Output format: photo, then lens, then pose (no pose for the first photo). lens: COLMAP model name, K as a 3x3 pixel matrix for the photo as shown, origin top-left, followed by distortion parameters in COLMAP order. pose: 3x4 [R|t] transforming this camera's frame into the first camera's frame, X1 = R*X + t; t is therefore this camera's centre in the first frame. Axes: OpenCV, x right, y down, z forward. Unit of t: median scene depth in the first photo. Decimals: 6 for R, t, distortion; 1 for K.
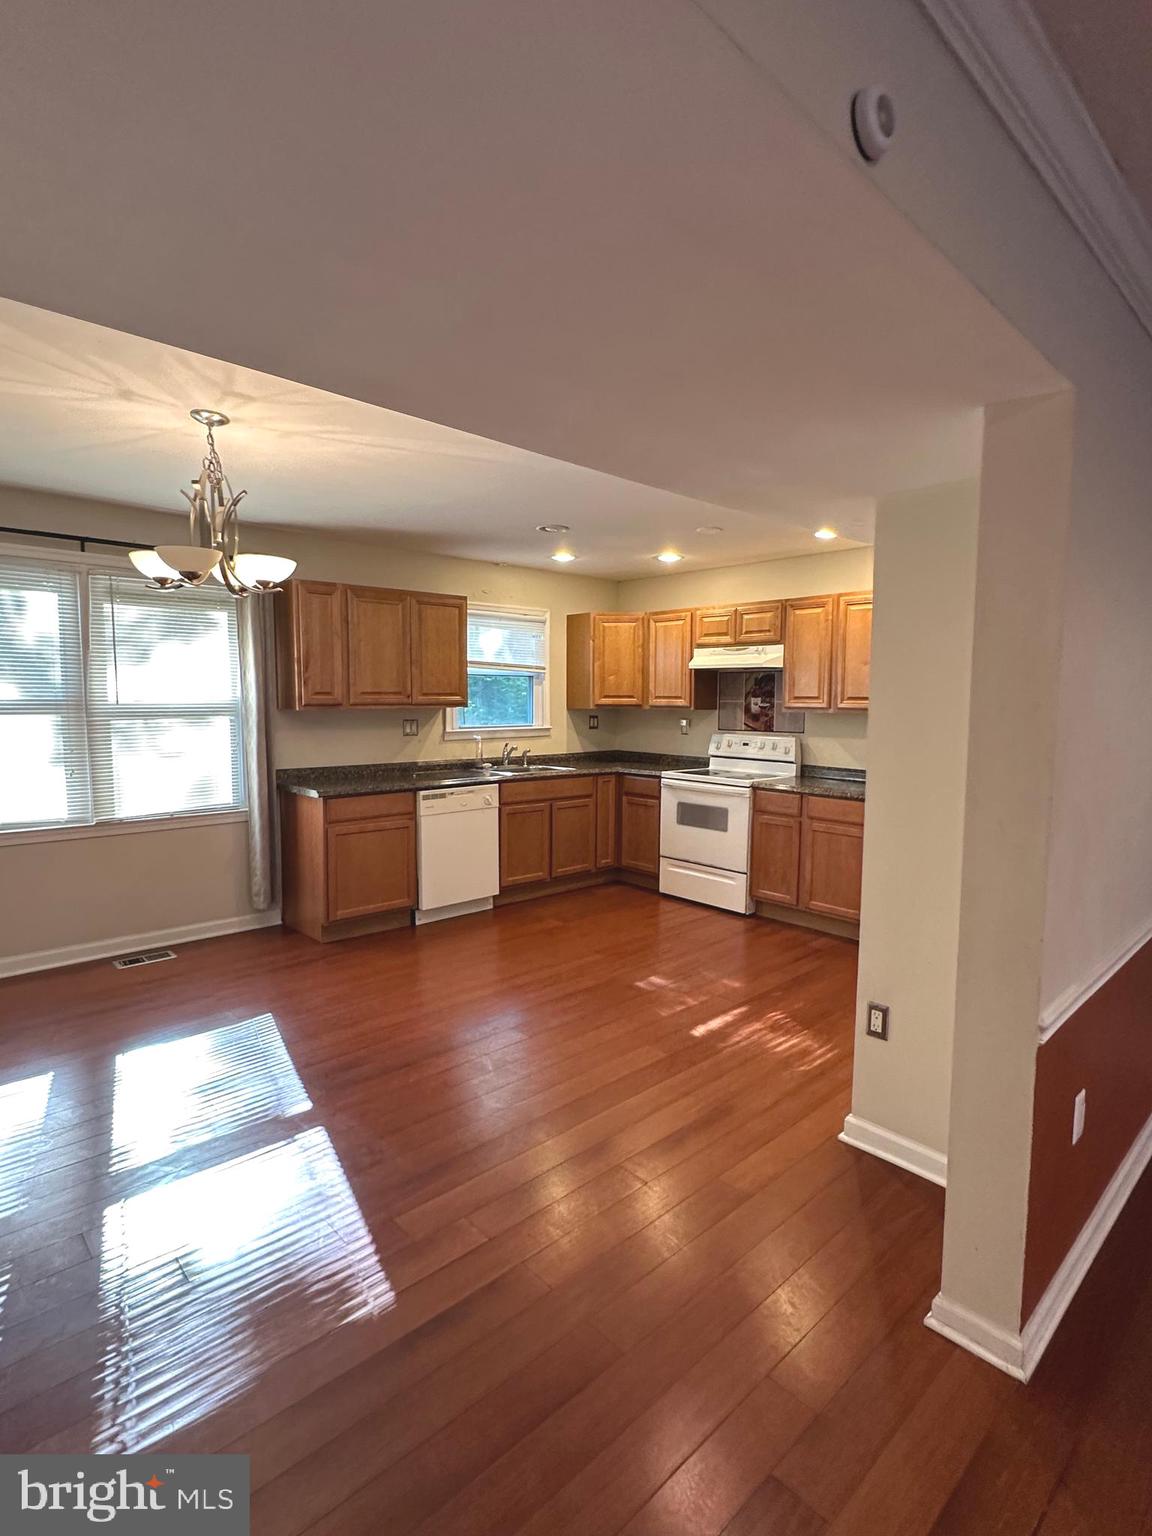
lens RADIAL K [[777.5, 0, 571.9], [0, 777.5, 766.0], [0, 0, 1]] dist [0.004619, 0.000715]
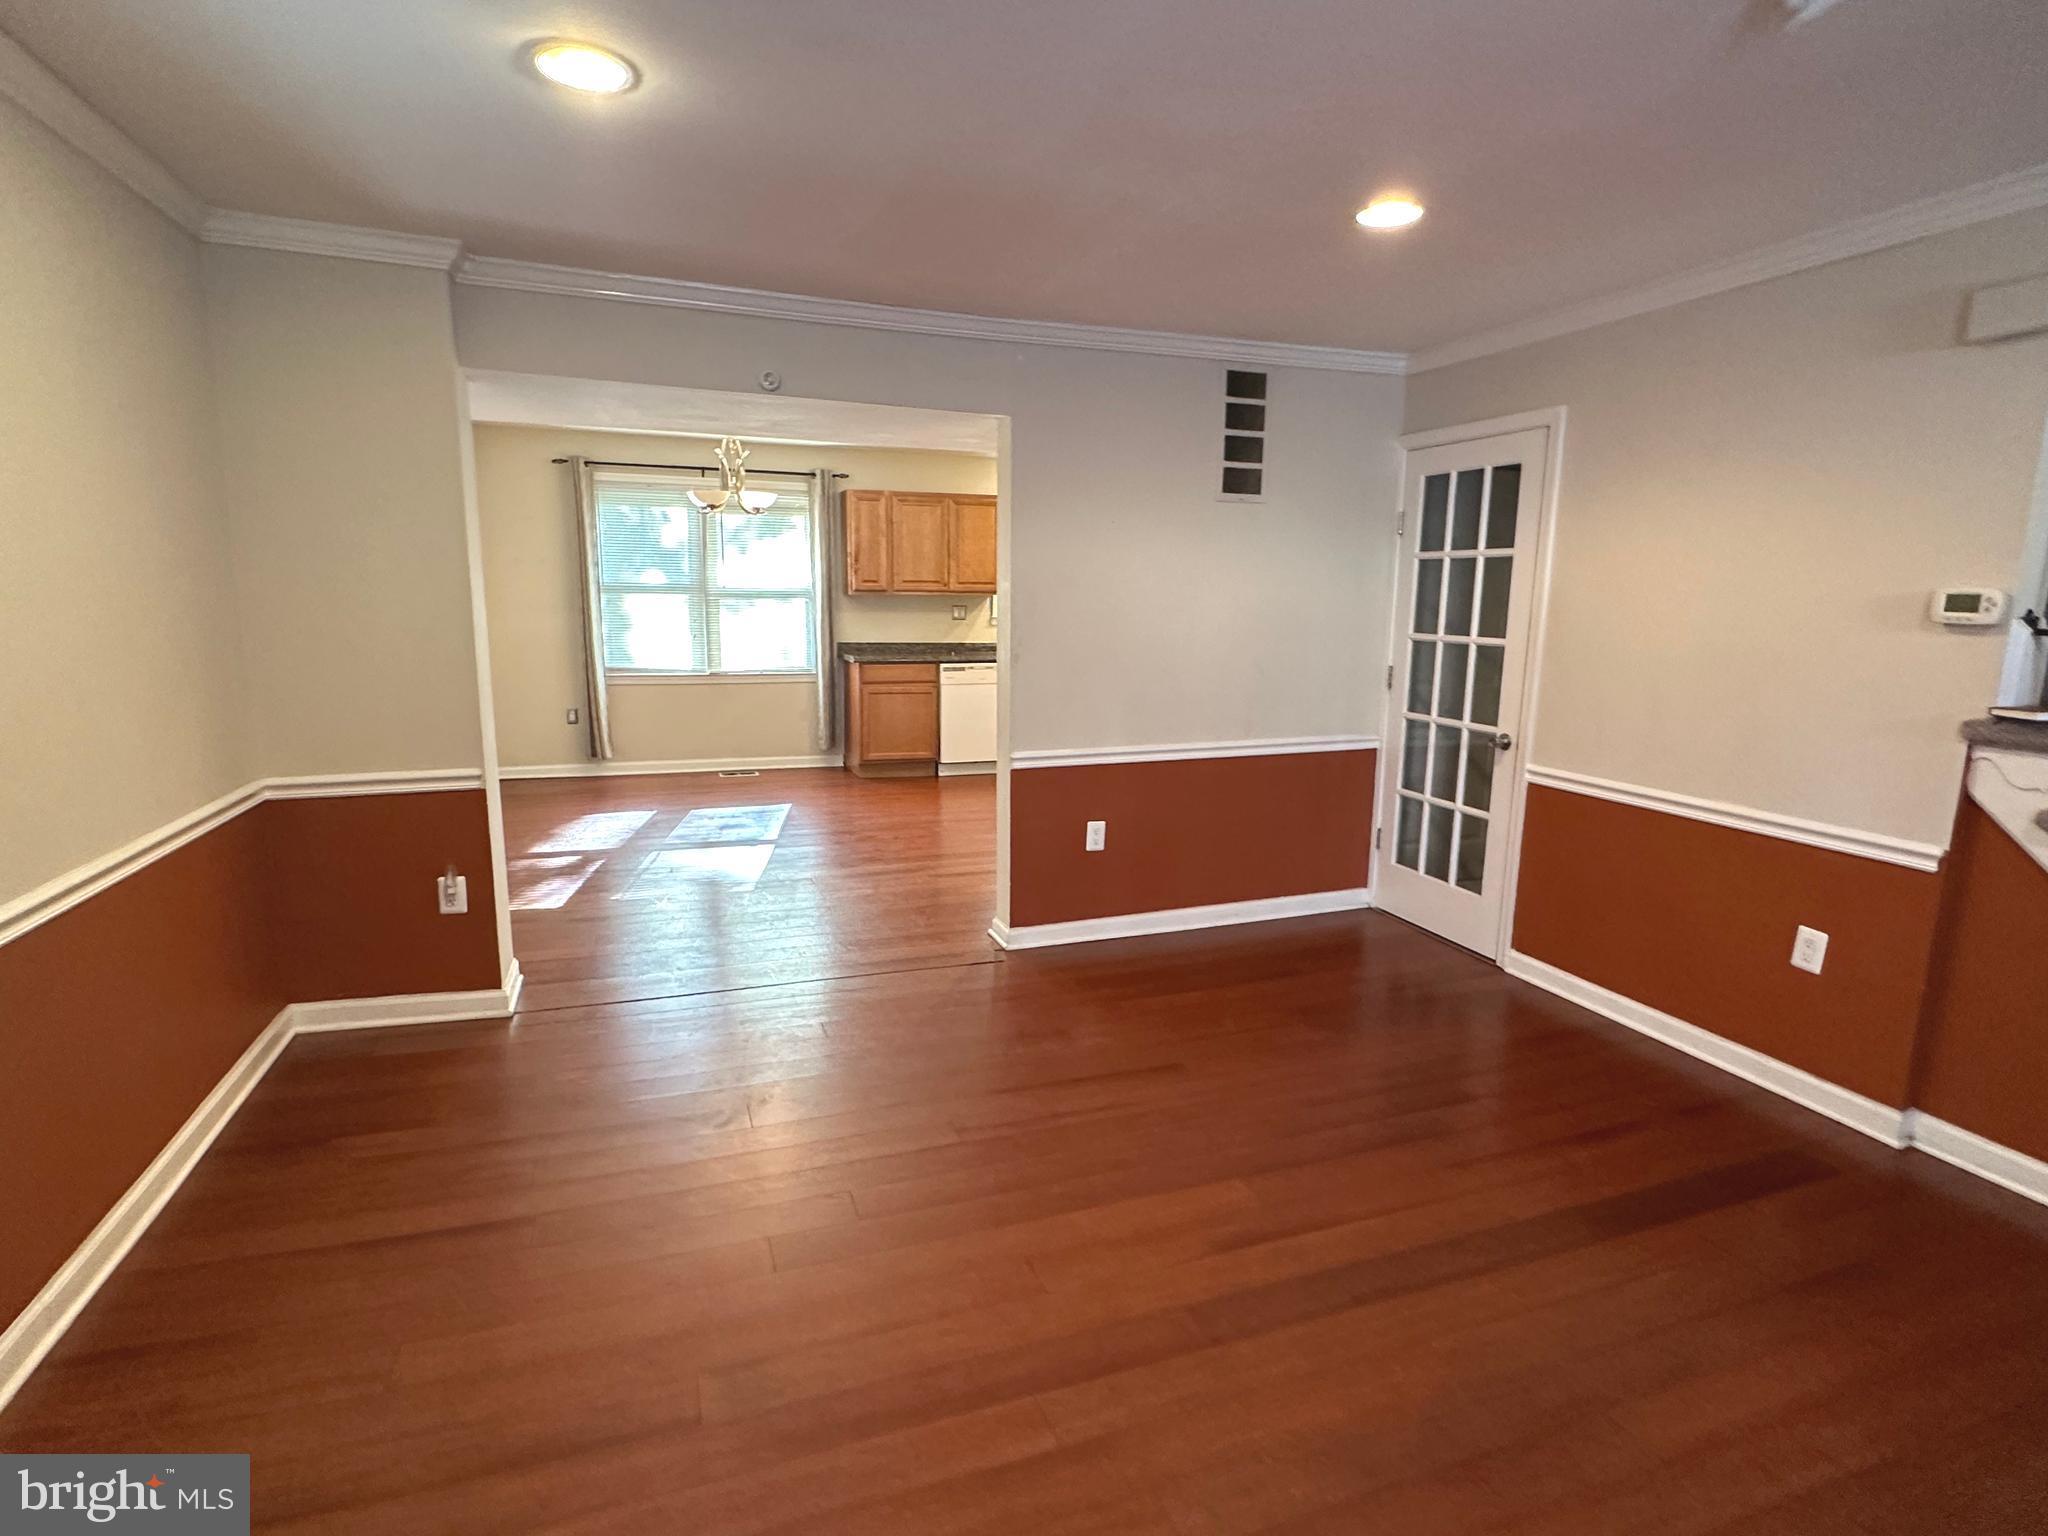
lens RADIAL K [[1036.7, 0, 1029.4], [0, 1036.7, 767.7], [0, 0, 1]] dist [0.004619, 0.000715]
pose [[0.923016, 0.072407, -0.377887, 0.565656], [-0.044566, 0.995642, 0.081919, 0.056996], [0.382172, -0.058771, 0.922220, -0.452844]]
